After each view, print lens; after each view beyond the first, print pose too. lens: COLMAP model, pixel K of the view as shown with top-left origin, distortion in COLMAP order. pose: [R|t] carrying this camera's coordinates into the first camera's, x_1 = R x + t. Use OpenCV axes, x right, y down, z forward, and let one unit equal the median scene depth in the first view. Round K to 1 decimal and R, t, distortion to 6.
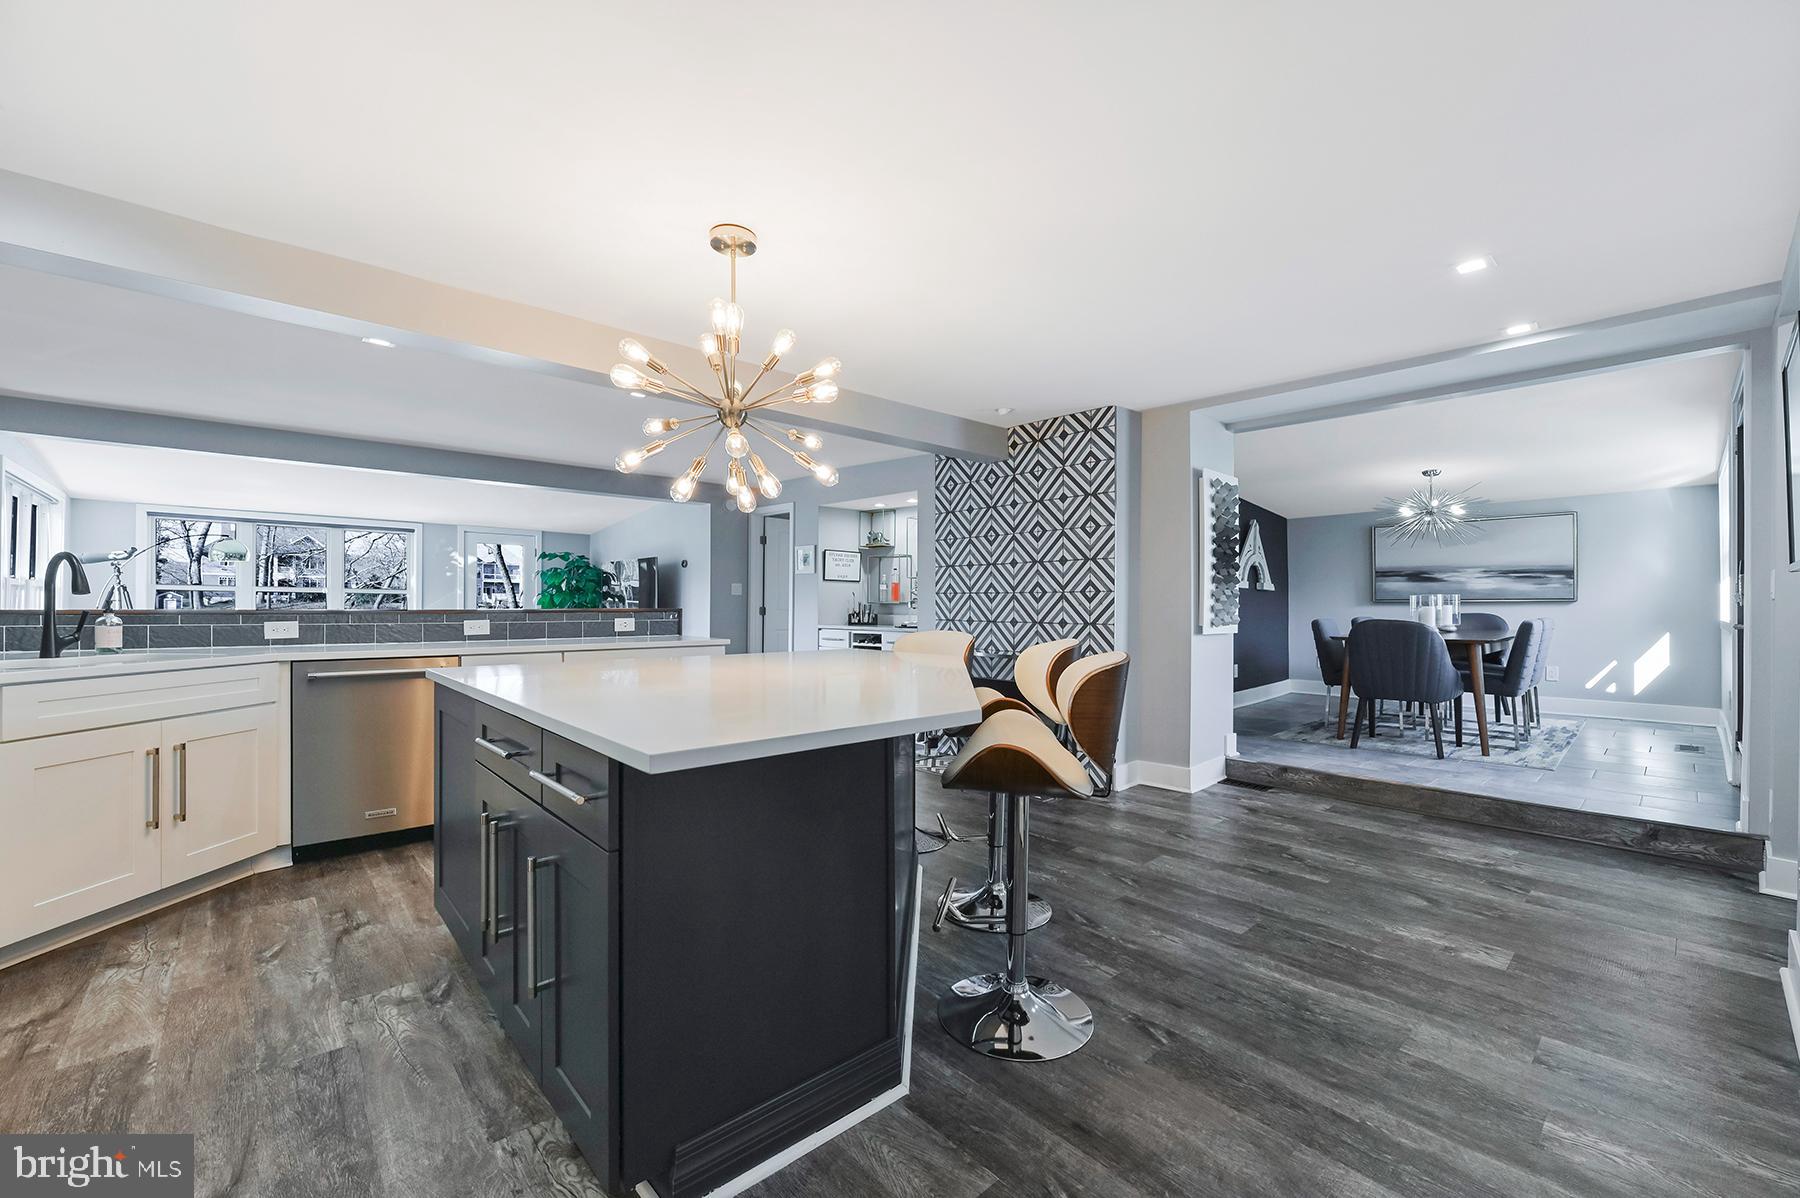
lens RADIAL K [[716.6, 0, 905.3], [0, 716.6, 609.1], [0, 0, 1]] dist [-0.003650, -0.001961]
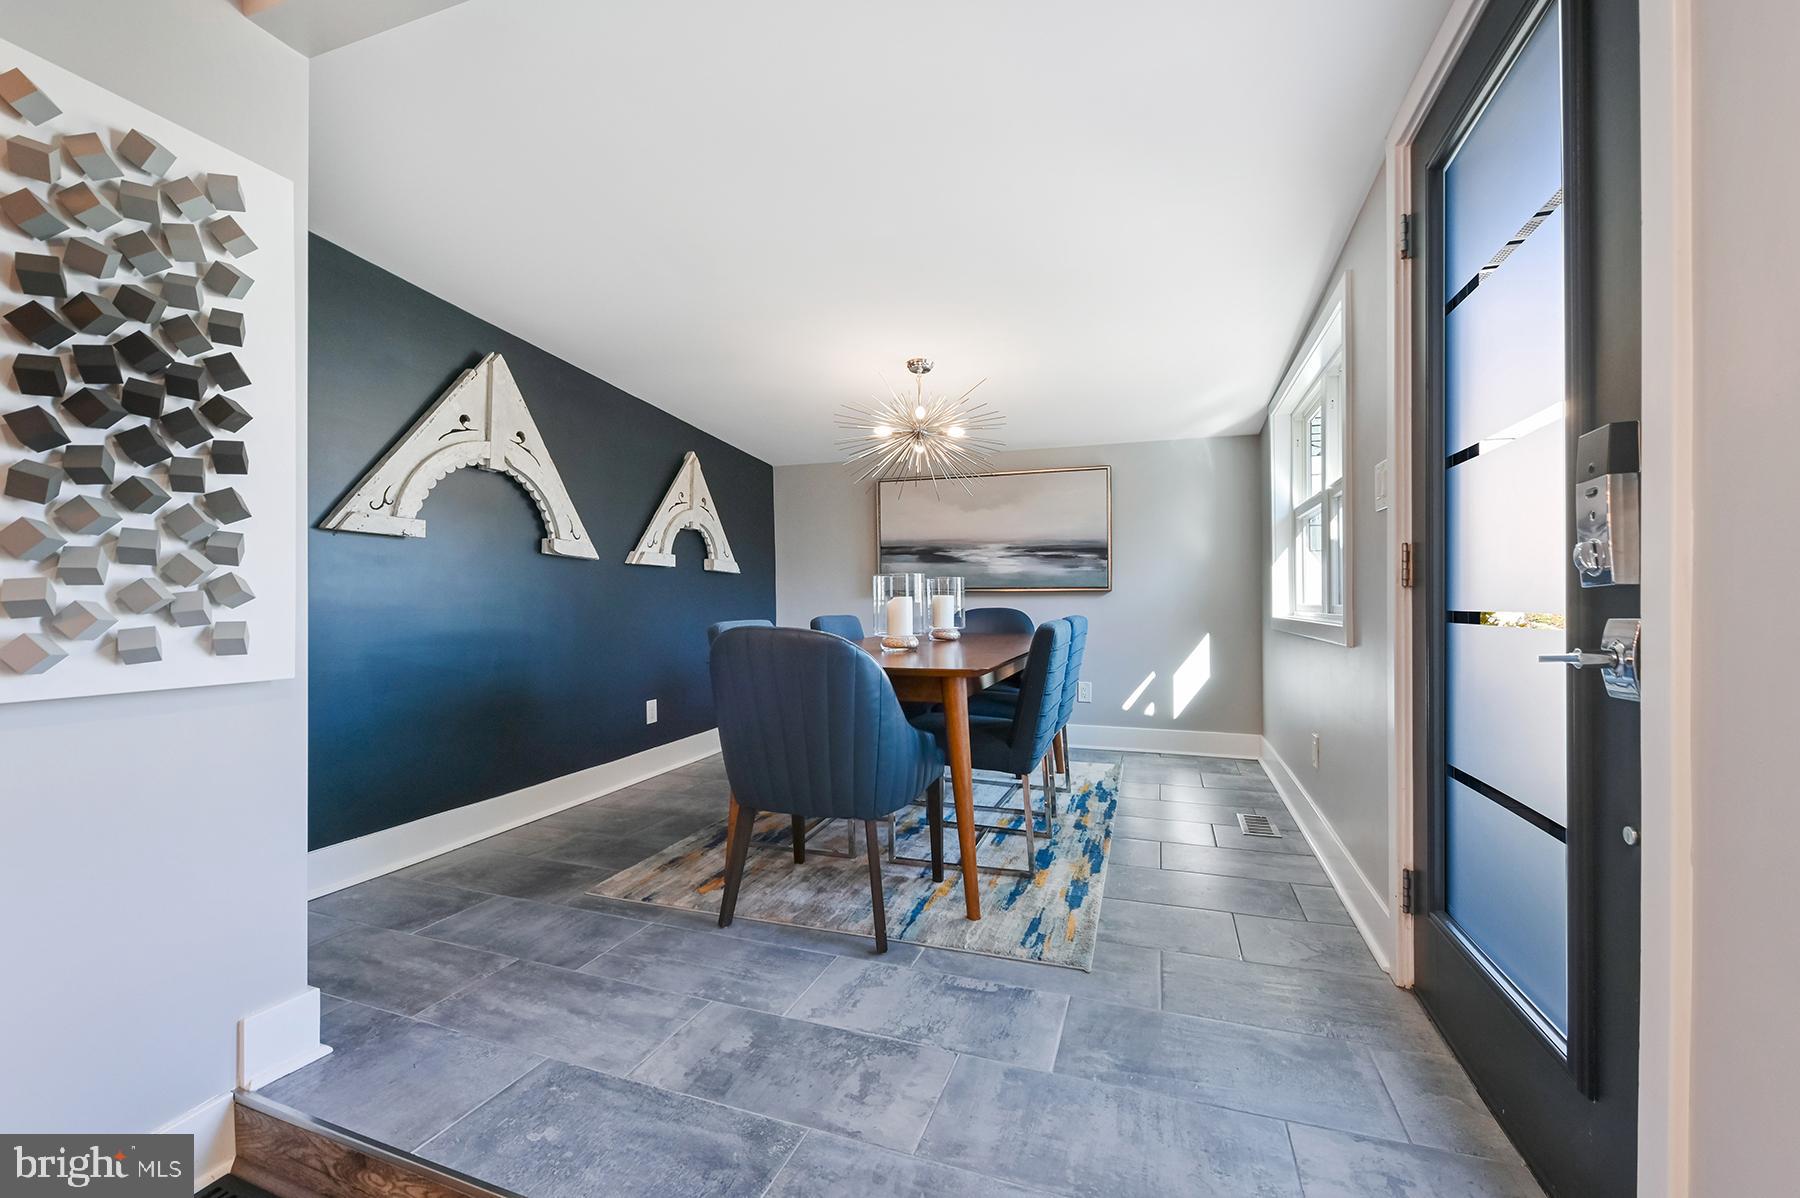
lens RADIAL K [[716.6, 0, 900.7], [0, 716.6, 600.9], [0, 0, 1]] dist [-0.003650, -0.001961]
pose [[0.886407, -0.006422, 0.462862, 0.440802], [0.008879, 0.999956, -0.003130, 0.000229], [-0.462821, 0.006884, 0.886425, 0.481557]]
